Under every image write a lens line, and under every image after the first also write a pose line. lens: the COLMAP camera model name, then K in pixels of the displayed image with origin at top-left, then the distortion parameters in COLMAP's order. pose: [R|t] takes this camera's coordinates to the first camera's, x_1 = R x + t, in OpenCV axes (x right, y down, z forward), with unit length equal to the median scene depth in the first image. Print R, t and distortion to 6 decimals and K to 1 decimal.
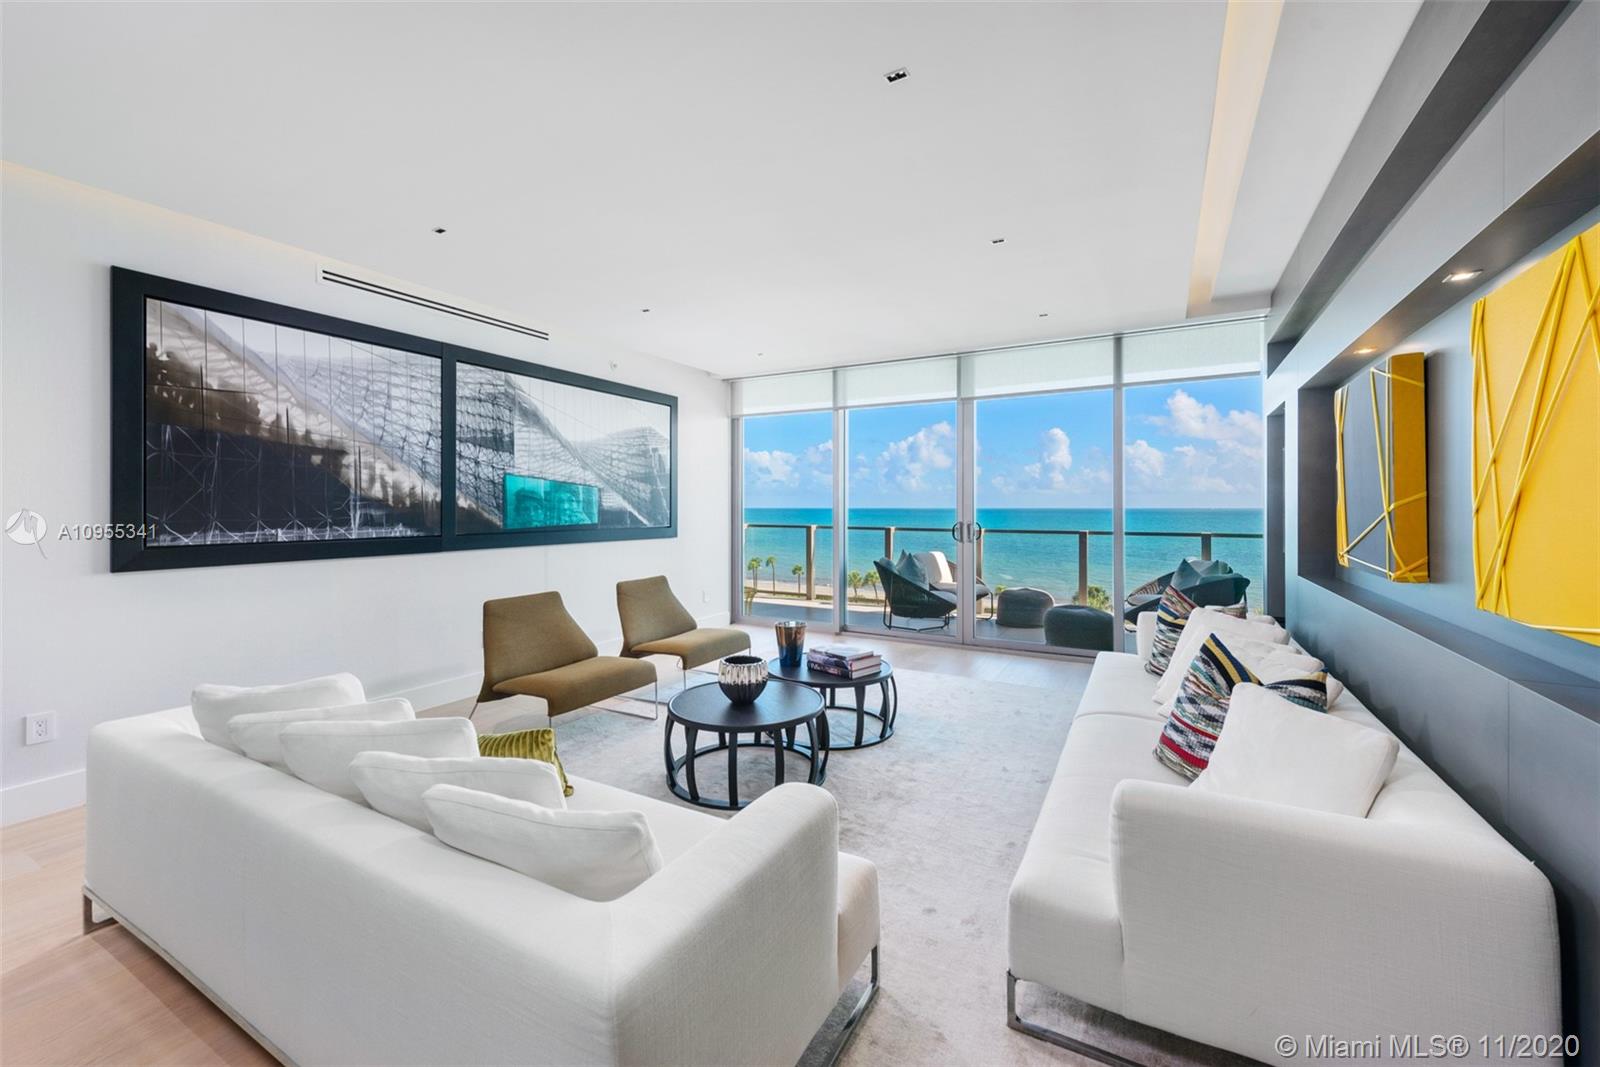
lens RADIAL K [[635.8, 0, 806.3], [0, 635.8, 520.5], [0, 0, 1]] dist [0.017063, -0.004718]
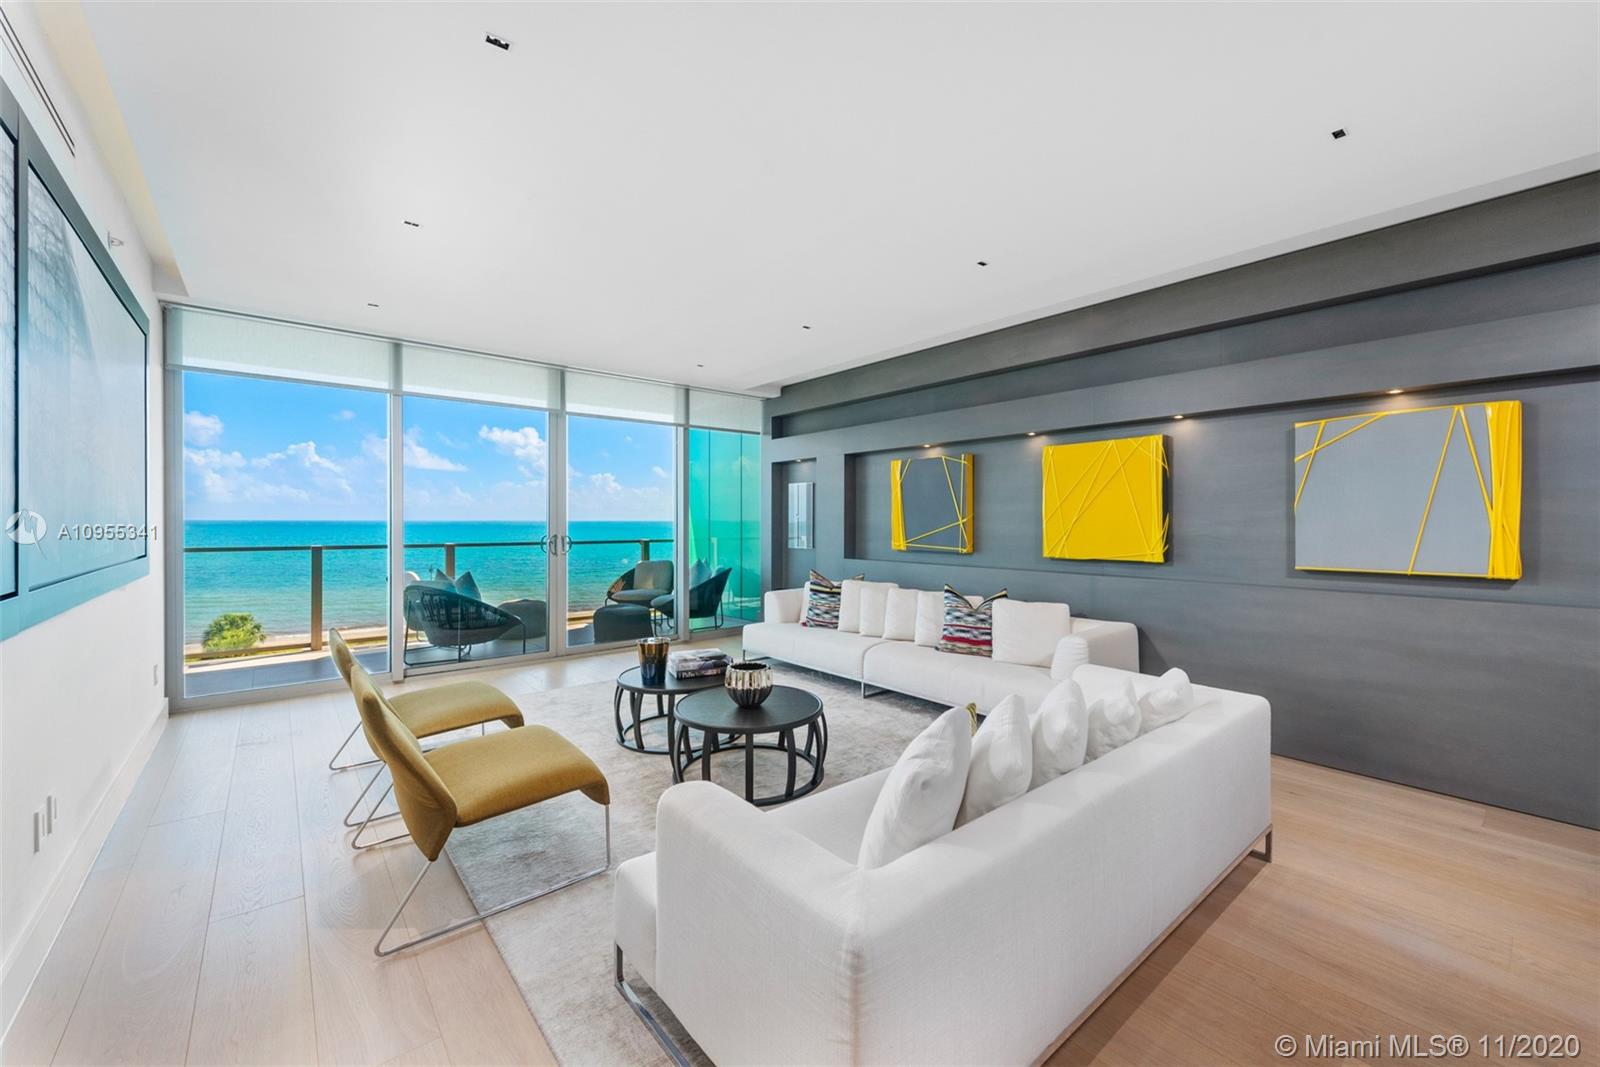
lens RADIAL K [[635.8, 0, 794.4], [0, 635.8, 532.0], [0, 0, 1]] dist [0.017063, -0.004718]
pose [[0.351773, -0.015519, 0.935957, -0.568363], [0.015949, 0.999817, 0.010583, -0.007113], [-0.935949, 0.011205, 0.351956, 0.298240]]
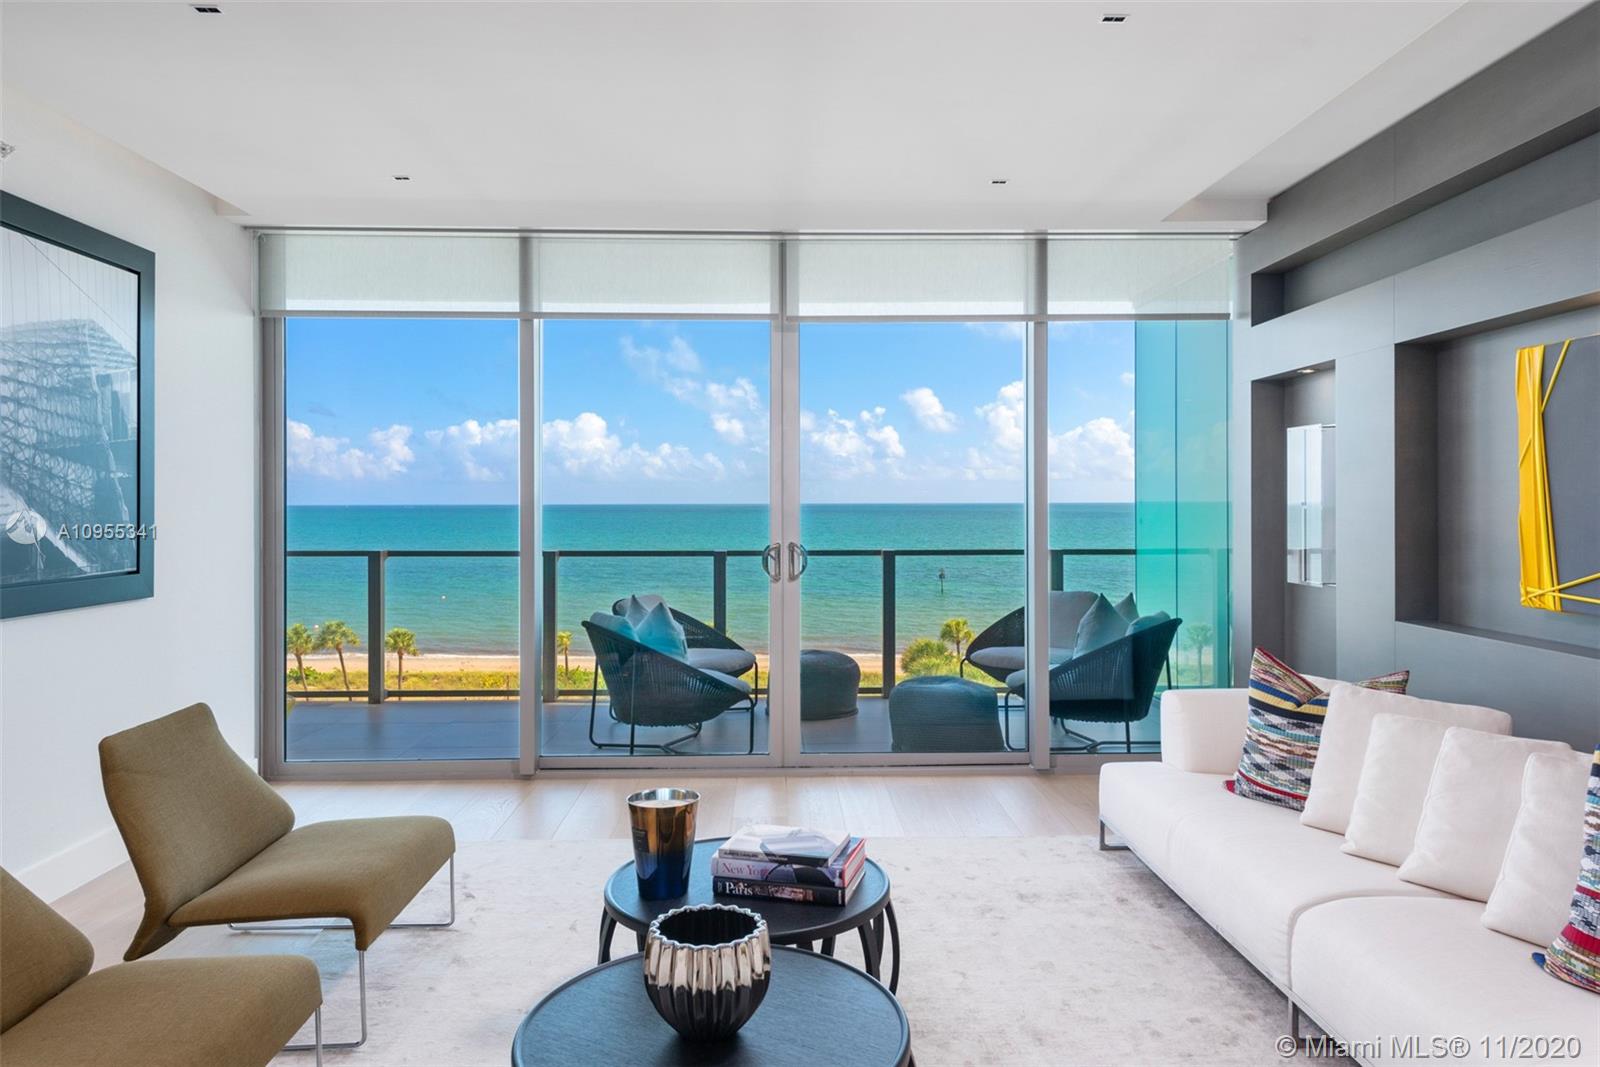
lens RADIAL K [[1069.8, 0, 801.3], [0, 1069.8, 499.1], [0, 0, 1]] dist [0.018156, 0.004600]
pose [[0.857024, -0.002776, 0.515269, -0.214259], [0.013219, 0.999775, -0.016600, -0.020061], [-0.515107, 0.021038, 0.856868, 0.205248]]
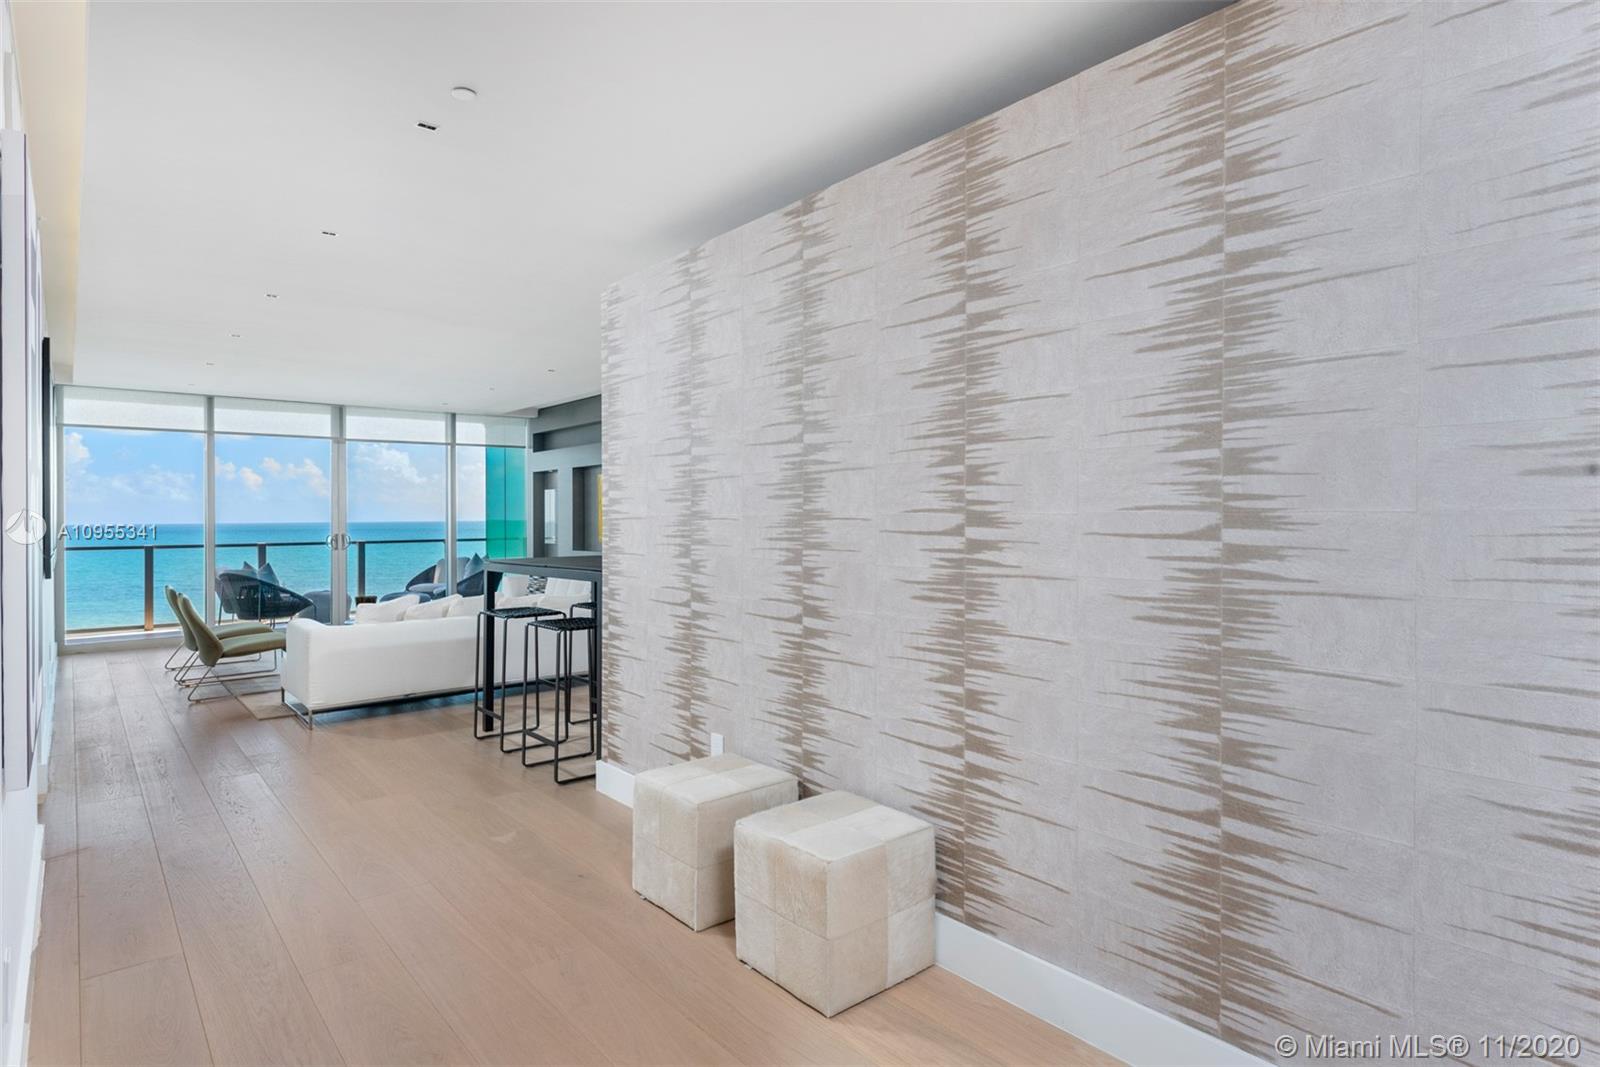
lens RADIAL K [[852.3, 0, 792.2], [0, 852.3, 525.0], [0, 0, 1]] dist [0.001842, -0.001552]
pose [[0.336839, -0.008586, 0.941523, -1.072786], [0.023801, 0.999717, 0.000602, 0.005608], [-0.941261, 0.022206, 0.336948, -0.440018]]
